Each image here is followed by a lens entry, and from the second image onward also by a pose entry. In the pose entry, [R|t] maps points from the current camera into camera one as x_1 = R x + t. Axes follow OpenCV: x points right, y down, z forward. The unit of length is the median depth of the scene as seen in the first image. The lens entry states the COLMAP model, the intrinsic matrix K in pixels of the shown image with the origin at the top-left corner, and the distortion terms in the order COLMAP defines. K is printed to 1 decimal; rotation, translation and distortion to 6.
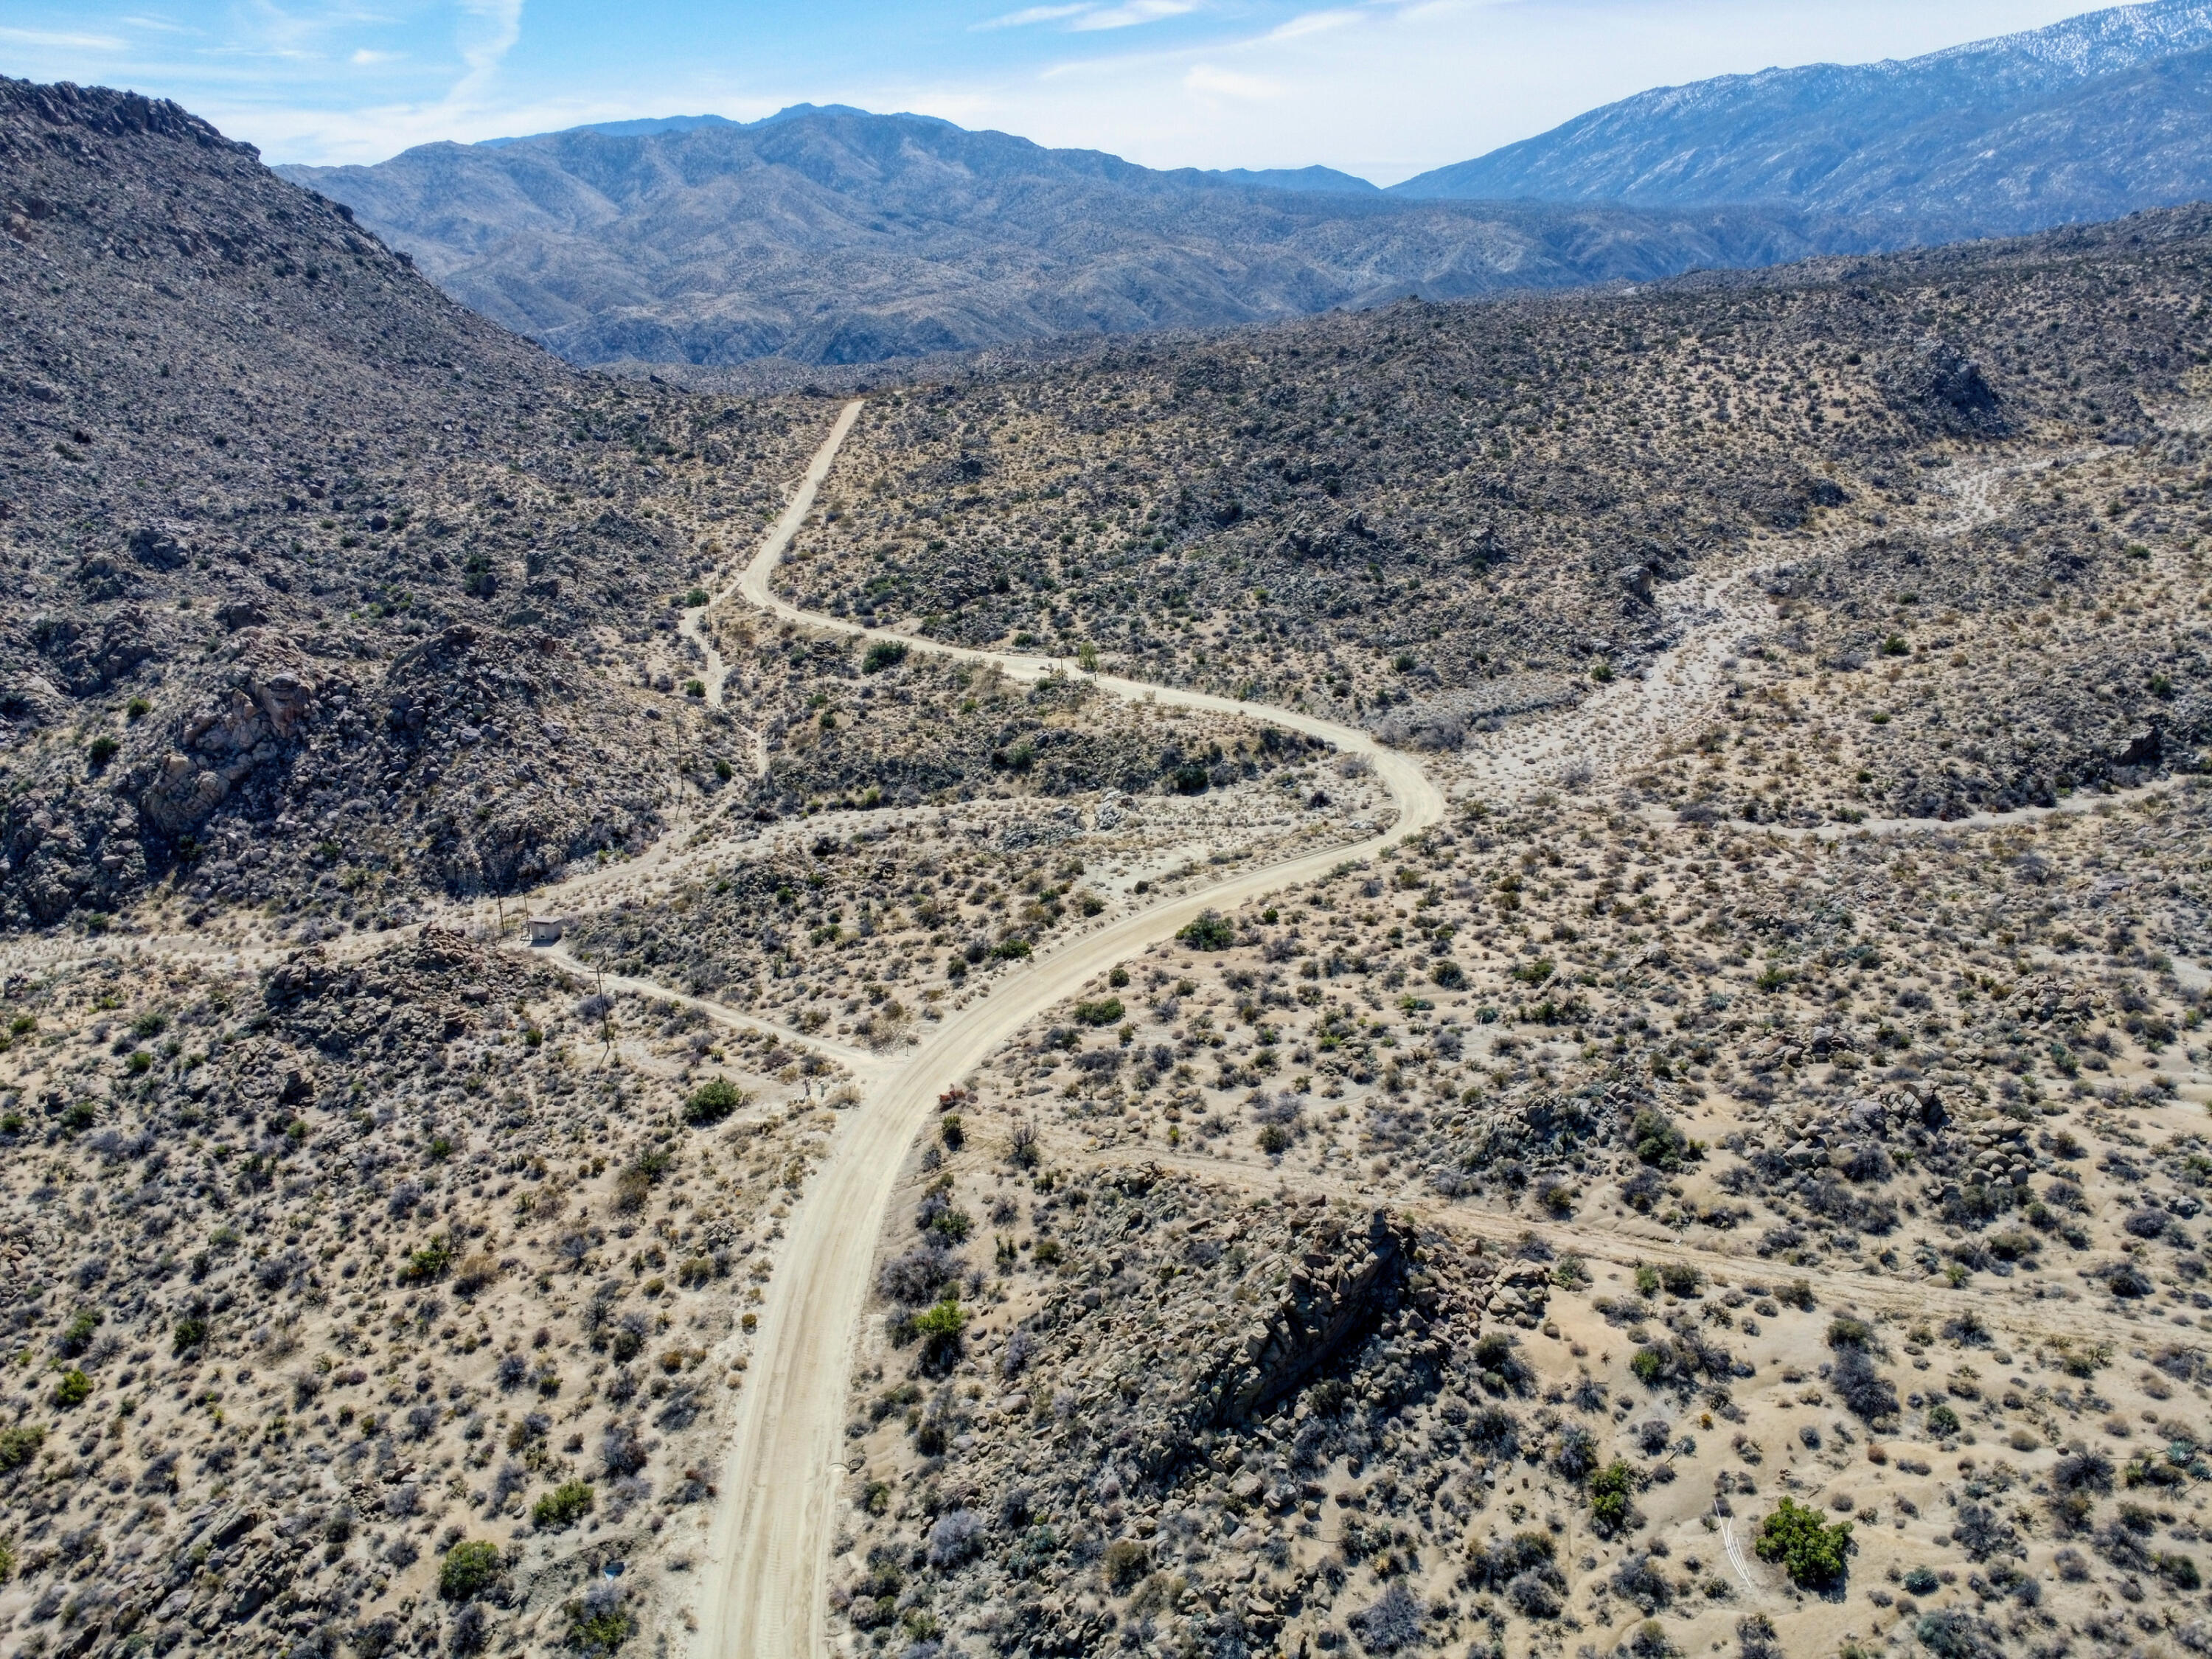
lens RADIAL K [[1602.3, 0, 1106.0], [0, 1602.3, 829.5], [0, 0, 1]] dist [-0.033604, -0.001351]
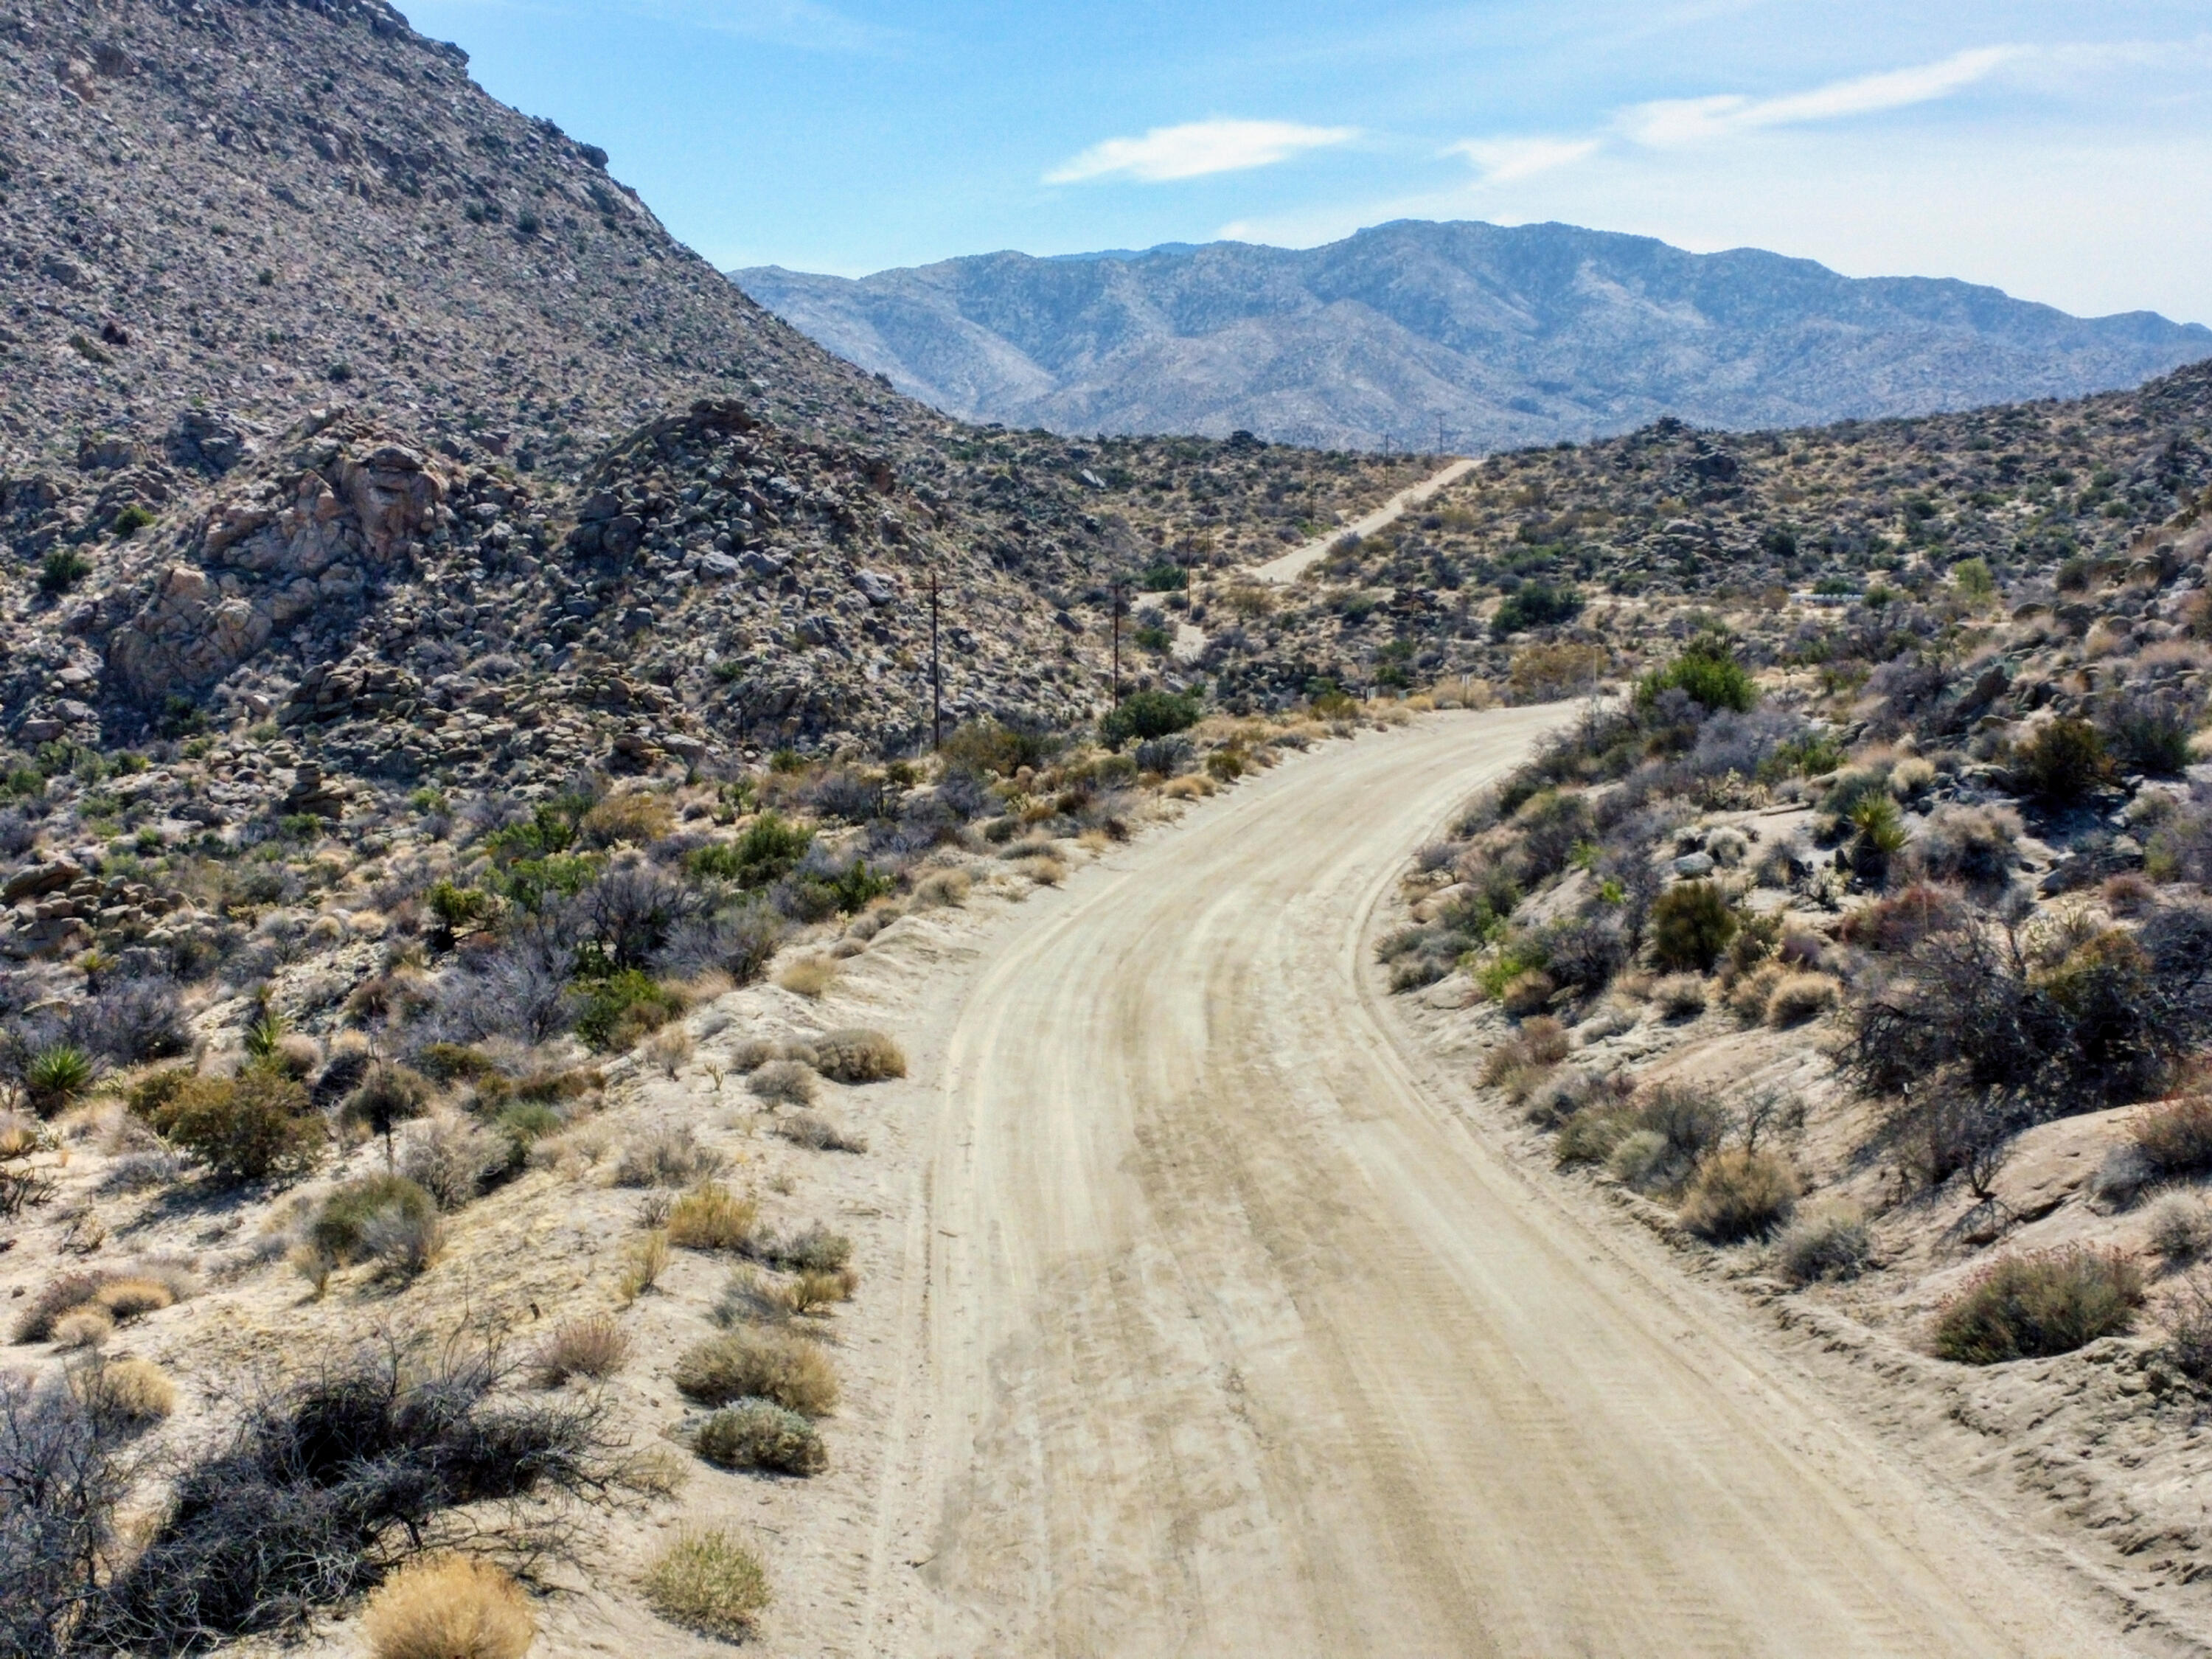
lens RADIAL K [[3199.0, 0, 1106.0], [0, 3199.0, 829.5], [0, 0, 1]] dist [-0.031535, 0.072073]
pose [[0.966056, 0.025796, -0.257041, -0.009637], [-0.088794, 0.967536, -0.236622, 0.137361], [0.242592, 0.251414, 0.936985, 0.054930]]
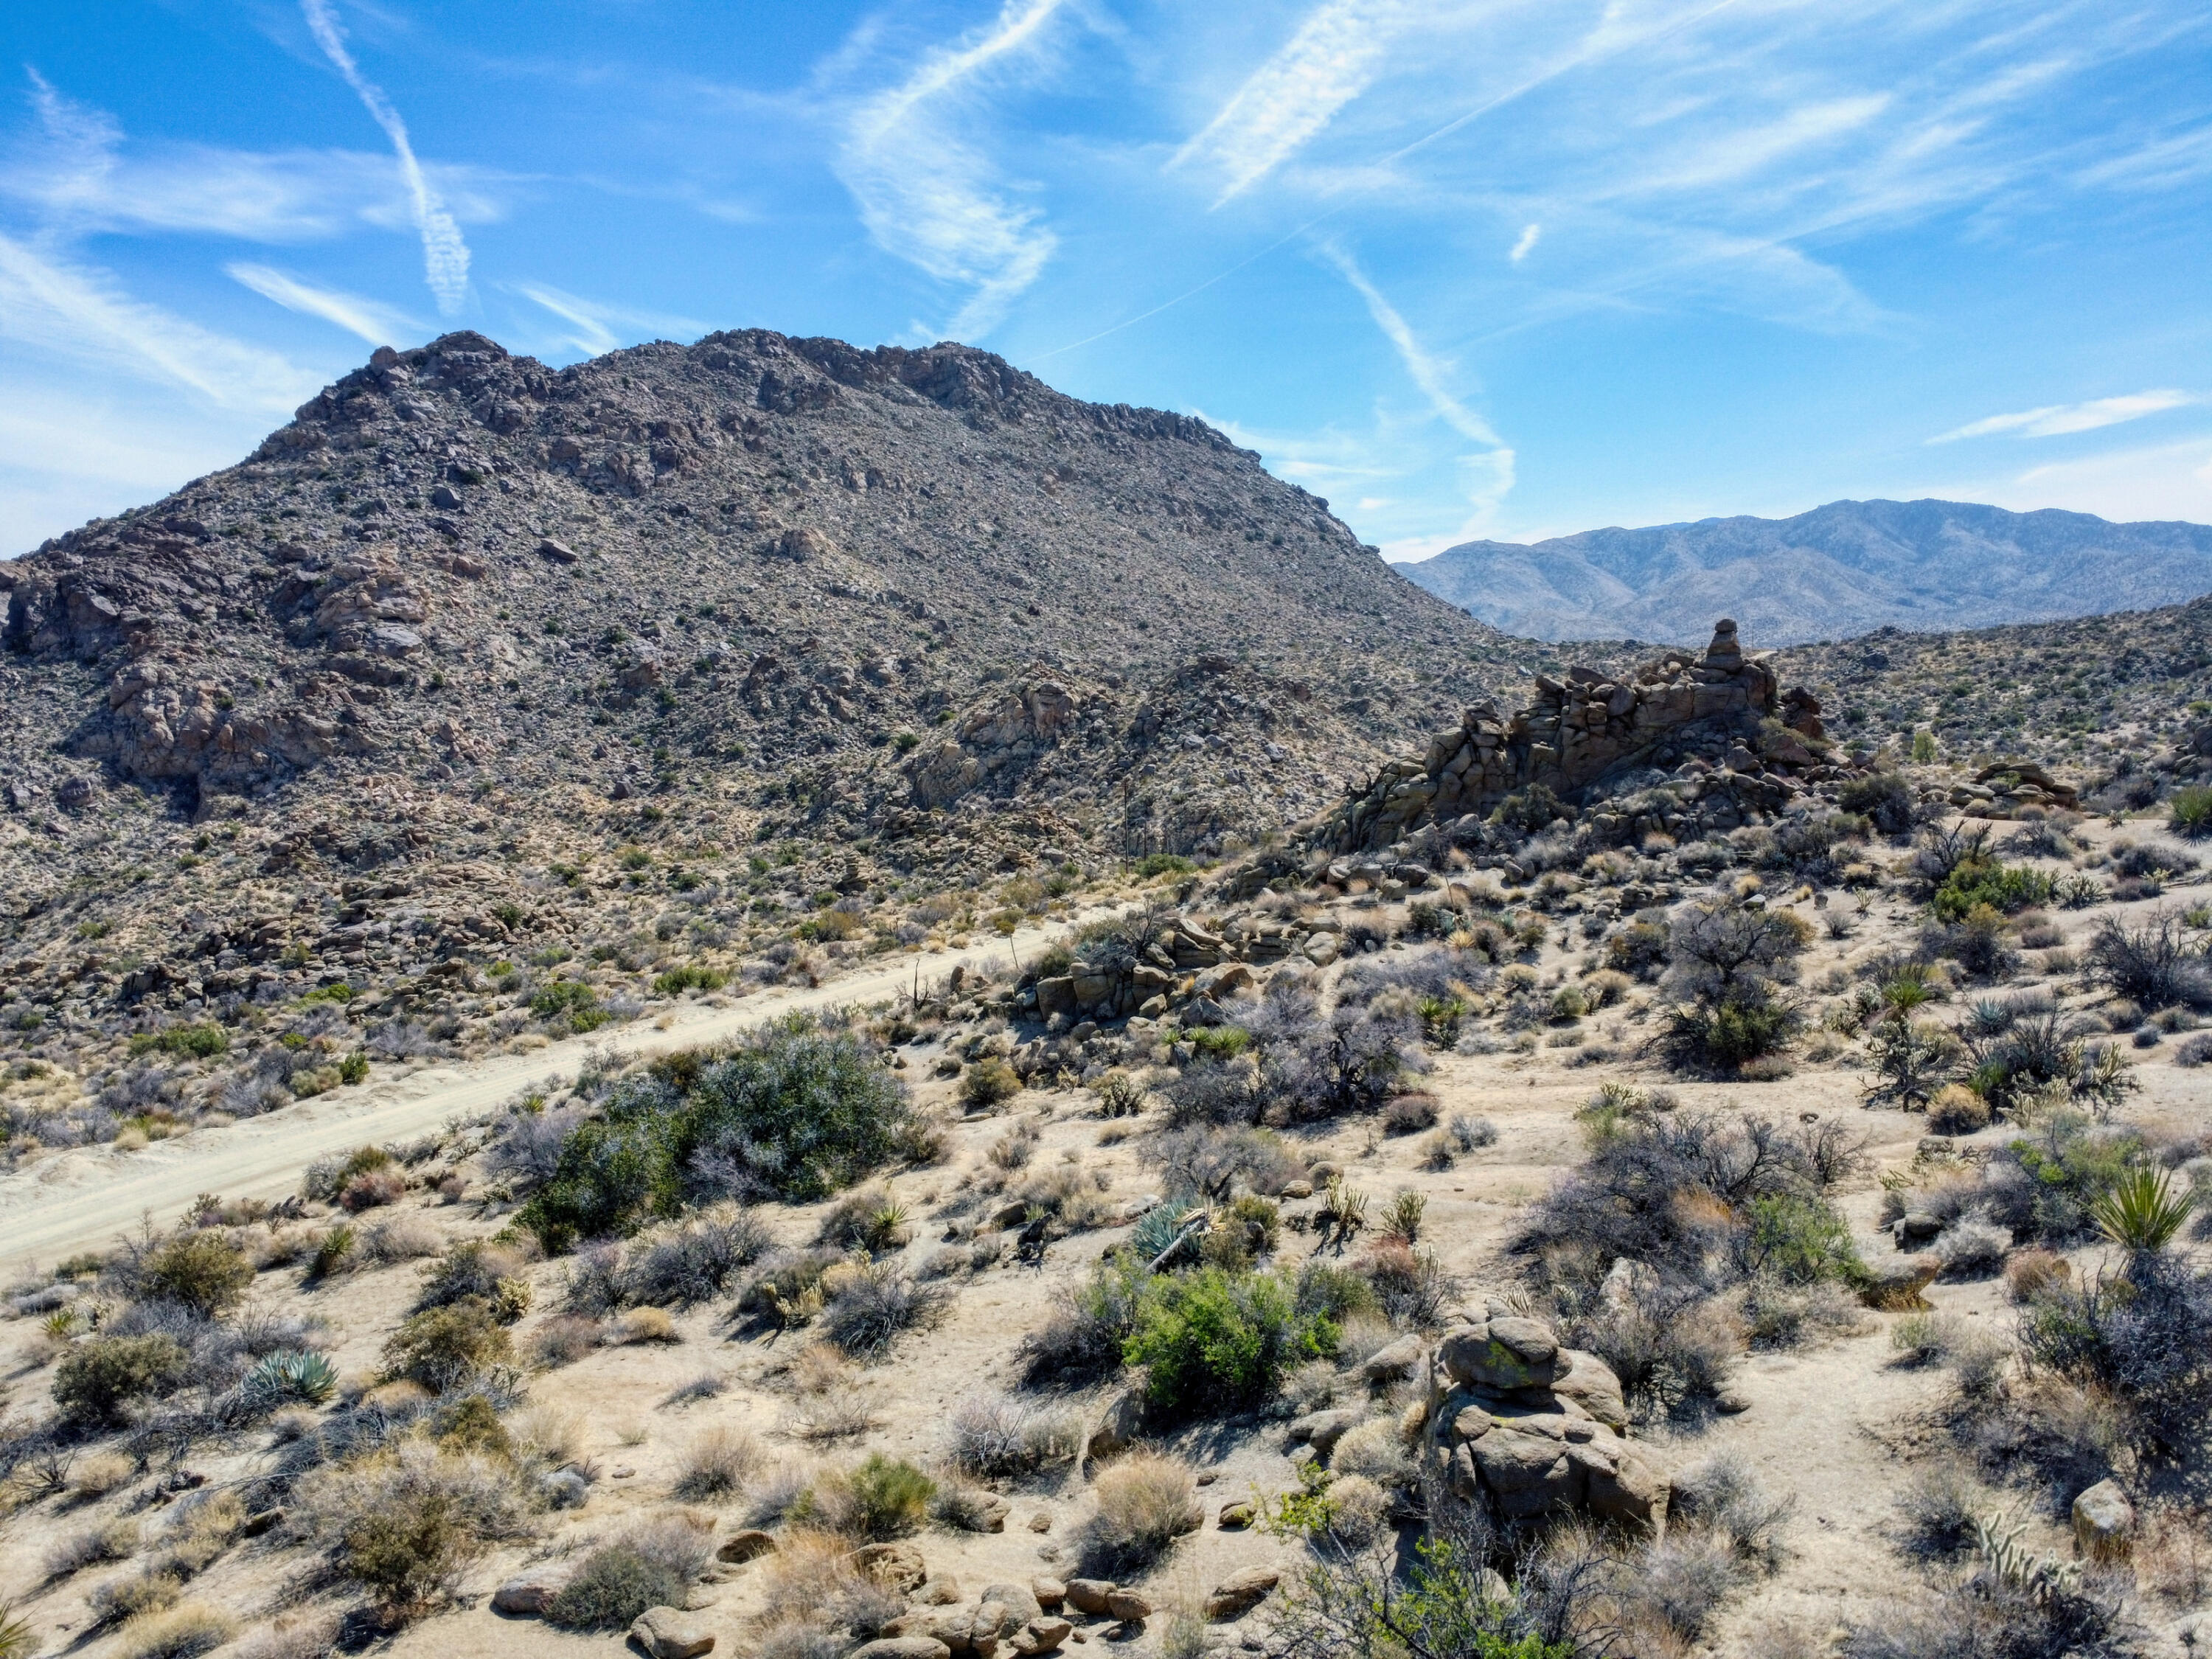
lens RADIAL K [[1602.3, 0, 1106.0], [0, 1602.3, 829.5], [0, 0, 1]] dist [-0.033604, -0.001351]
pose [[0.820949, 0.044345, -0.569277, 0.072958], [-0.180832, 0.965855, -0.185539, 0.105008], [0.541612, 0.255262, 0.800936, 0.094949]]
